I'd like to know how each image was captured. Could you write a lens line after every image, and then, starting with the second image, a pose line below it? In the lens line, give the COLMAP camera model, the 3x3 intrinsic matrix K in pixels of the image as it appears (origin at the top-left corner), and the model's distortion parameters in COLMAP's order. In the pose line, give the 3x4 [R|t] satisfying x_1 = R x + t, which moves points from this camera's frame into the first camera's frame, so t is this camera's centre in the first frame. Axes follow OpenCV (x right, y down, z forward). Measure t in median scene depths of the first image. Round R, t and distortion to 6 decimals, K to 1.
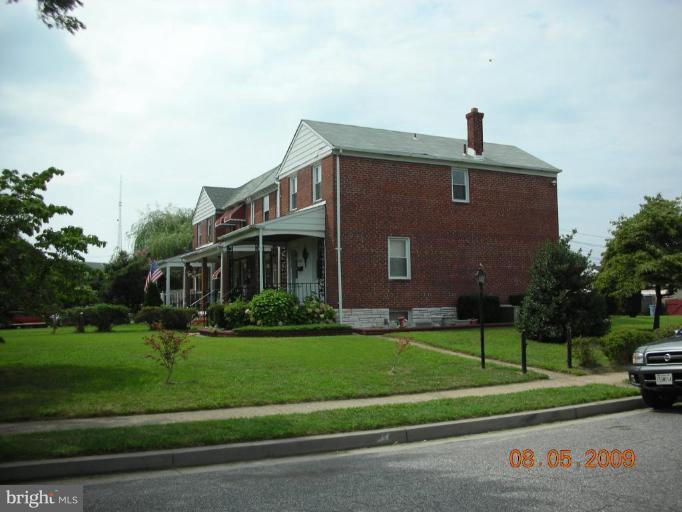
lens RADIAL K [[704.9, 0, 367.0], [0, 704.9, 263.7], [0, 0, 1]] dist [-0.216740, 0.161775]
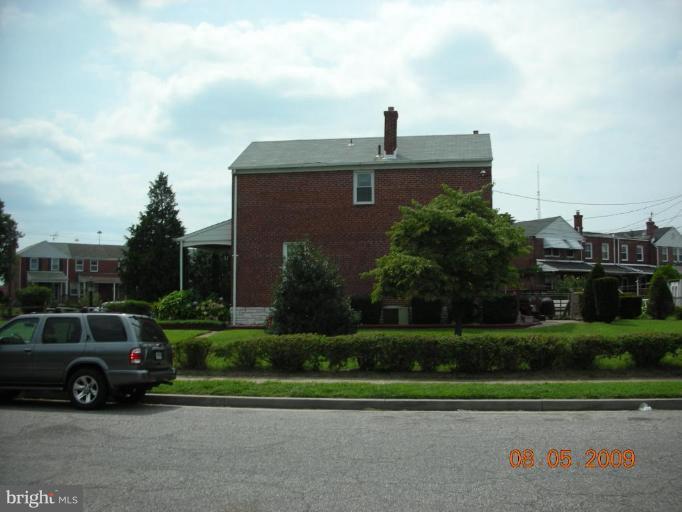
lens RADIAL K [[704.9, 0, 367.0], [0, 704.9, 263.7], [0, 0, 1]] dist [-0.216740, 0.161775]
pose [[0.815467, -0.017754, -0.578531, 0.727675], [0.029033, 0.999526, 0.010250, -0.011870], [0.578075, -0.025155, 0.815596, 0.167325]]
